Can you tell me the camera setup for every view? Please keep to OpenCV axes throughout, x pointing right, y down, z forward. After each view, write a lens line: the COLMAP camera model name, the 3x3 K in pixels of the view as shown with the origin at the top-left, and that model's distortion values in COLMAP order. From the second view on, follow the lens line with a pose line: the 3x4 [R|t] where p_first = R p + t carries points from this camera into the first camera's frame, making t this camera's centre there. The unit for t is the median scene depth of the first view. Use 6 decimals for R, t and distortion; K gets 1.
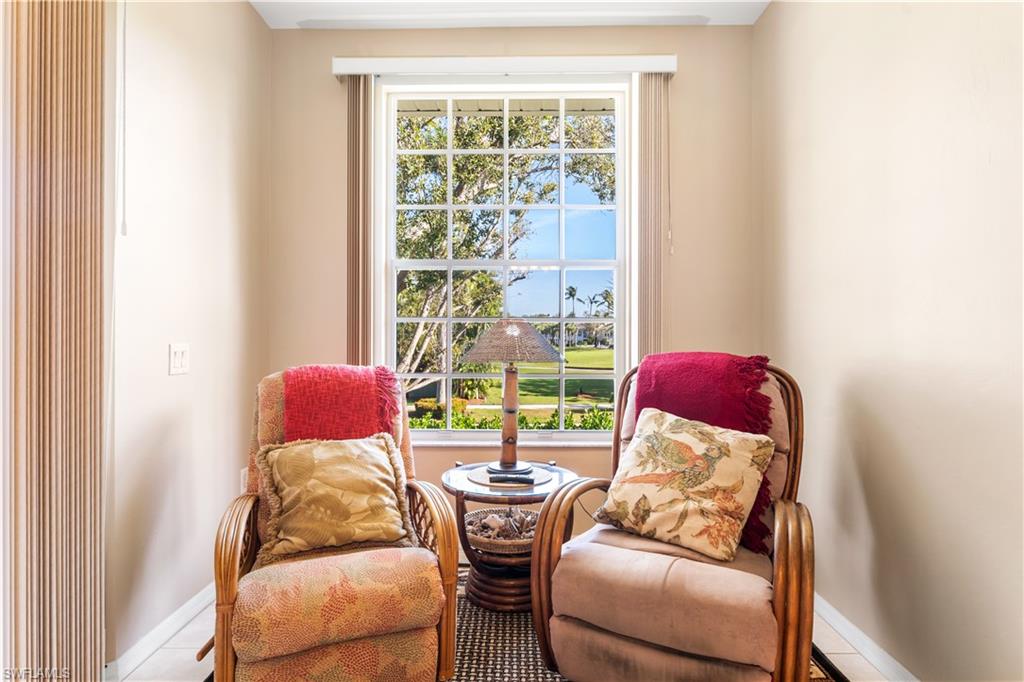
lens RADIAL K [[550.5, 0, 509.4], [0, 550.5, 337.9], [0, 0, 1]] dist [-0.018811, -0.000504]
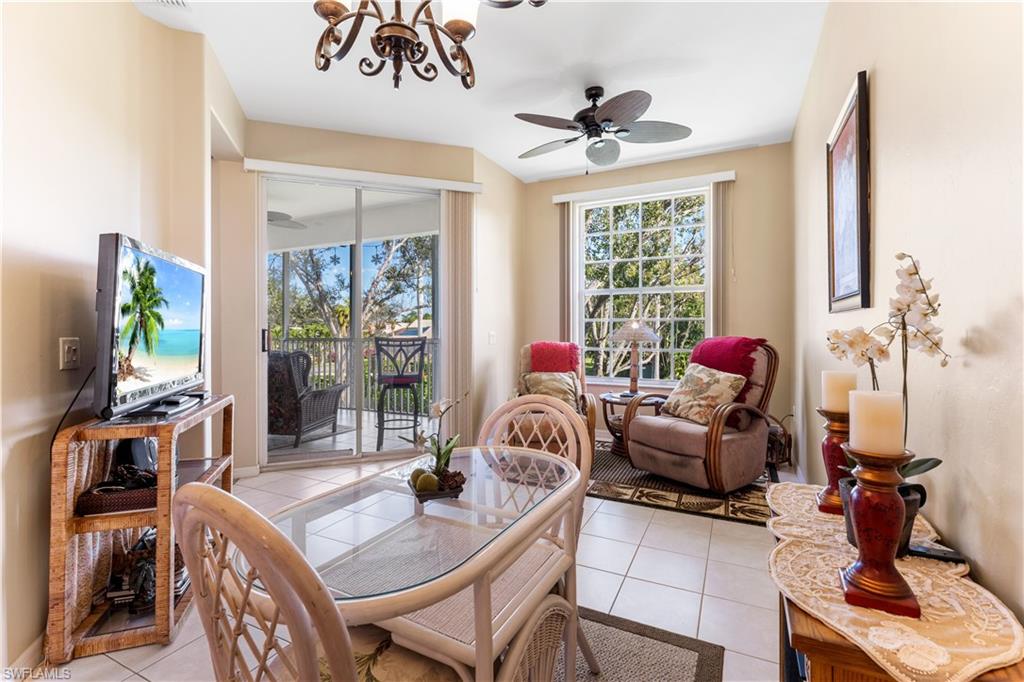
lens RADIAL K [[459.3, 0, 513.9], [0, 459.3, 328.3], [0, 0, 1]] dist [-0.001784, -0.000134]
pose [[0.906073, -0.002604, -0.423113, 0.358264], [0.000215, 0.999984, -0.005694, 0.005979], [0.423121, 0.005068, 0.906059, -0.821023]]
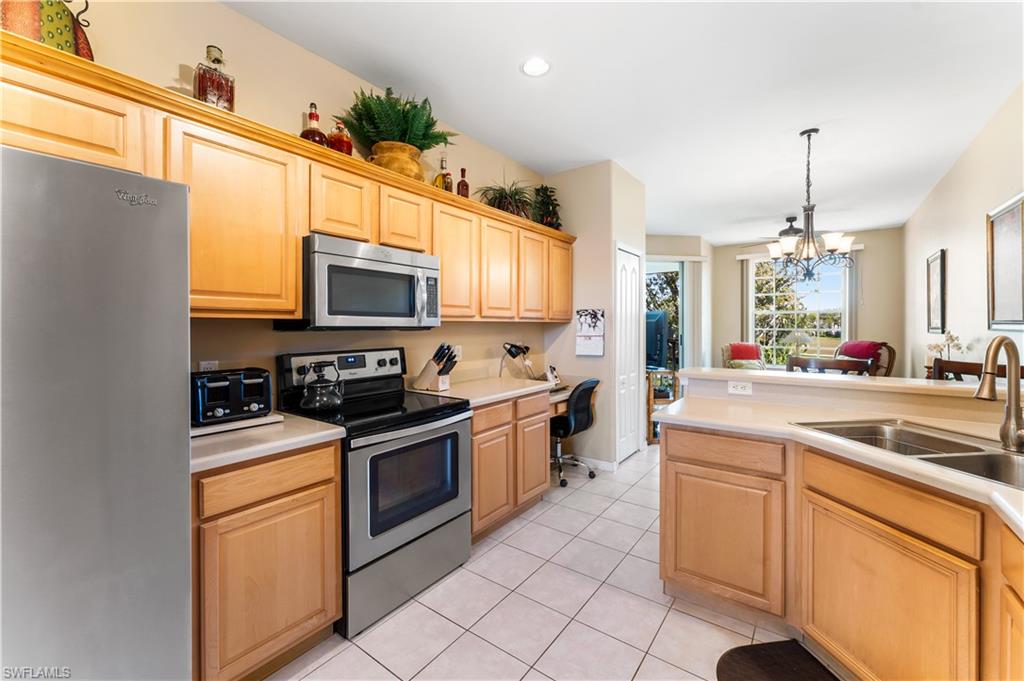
lens RADIAL K [[416.3, 0, 512.1], [0, 416.3, 328.7], [0, 0, 1]] dist [0.002721, -0.000071]
pose [[0.814725, 0.000708, -0.579848, 0.072071], [-0.000474, 1.000000, 0.000554, -0.053957], [0.579848, -0.000177, 0.814725, -2.542715]]
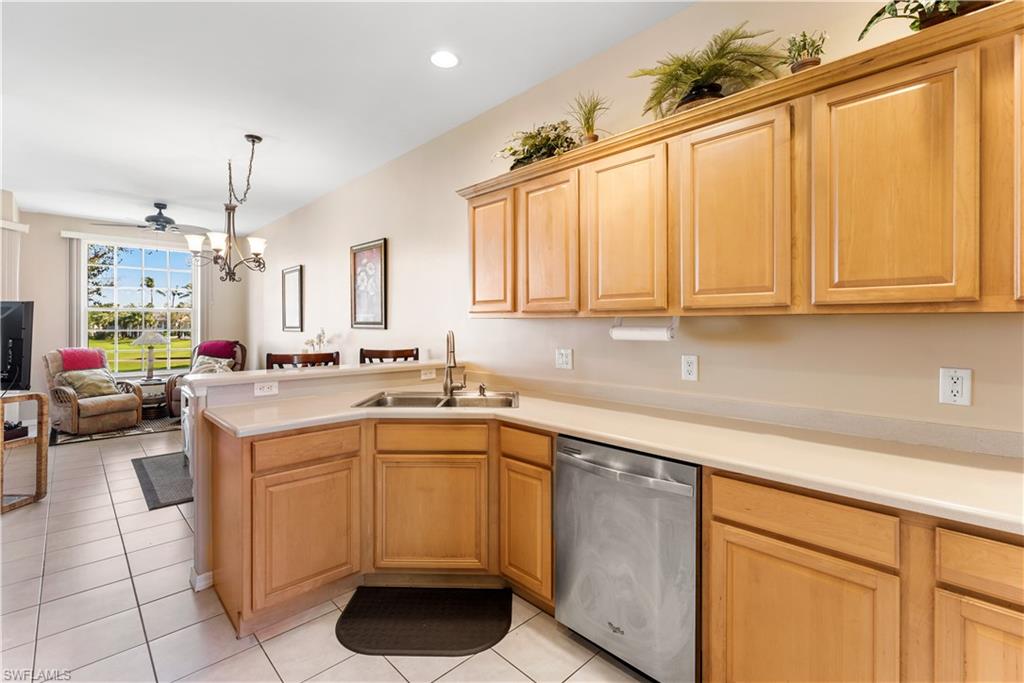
lens RADIAL K [[457.2, 0, 506.1], [0, 457.2, 324.1], [0, 0, 1]] dist [0.000670, -0.000007]
pose [[0.713268, -0.002589, 0.700886, -0.426651], [0.007894, 0.999959, -0.004339, -0.053399], [-0.700846, 0.008628, 0.713260, -2.565805]]
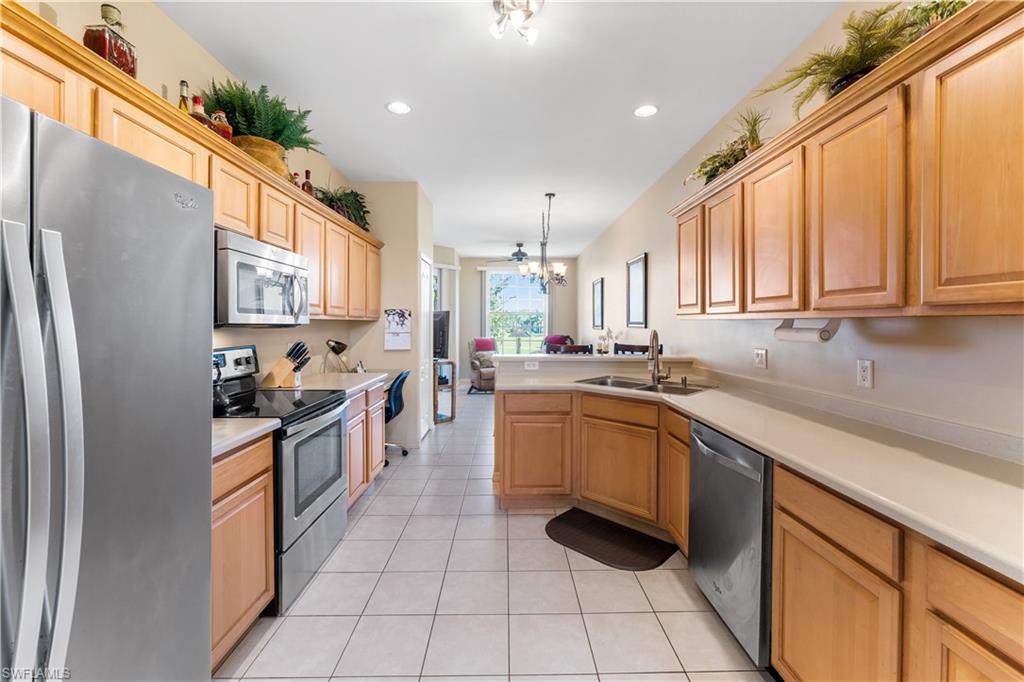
lens RADIAL K [[420.1, 0, 512.4], [0, 420.1, 328.6], [0, 0, 1]] dist [-0.000269, 0.000012]
pose [[0.999480, 0.000359, 0.032251, -0.189193], [-0.000536, 0.999985, 0.005481, -0.053485], [-0.032249, -0.005495, 0.999465, -2.936456]]
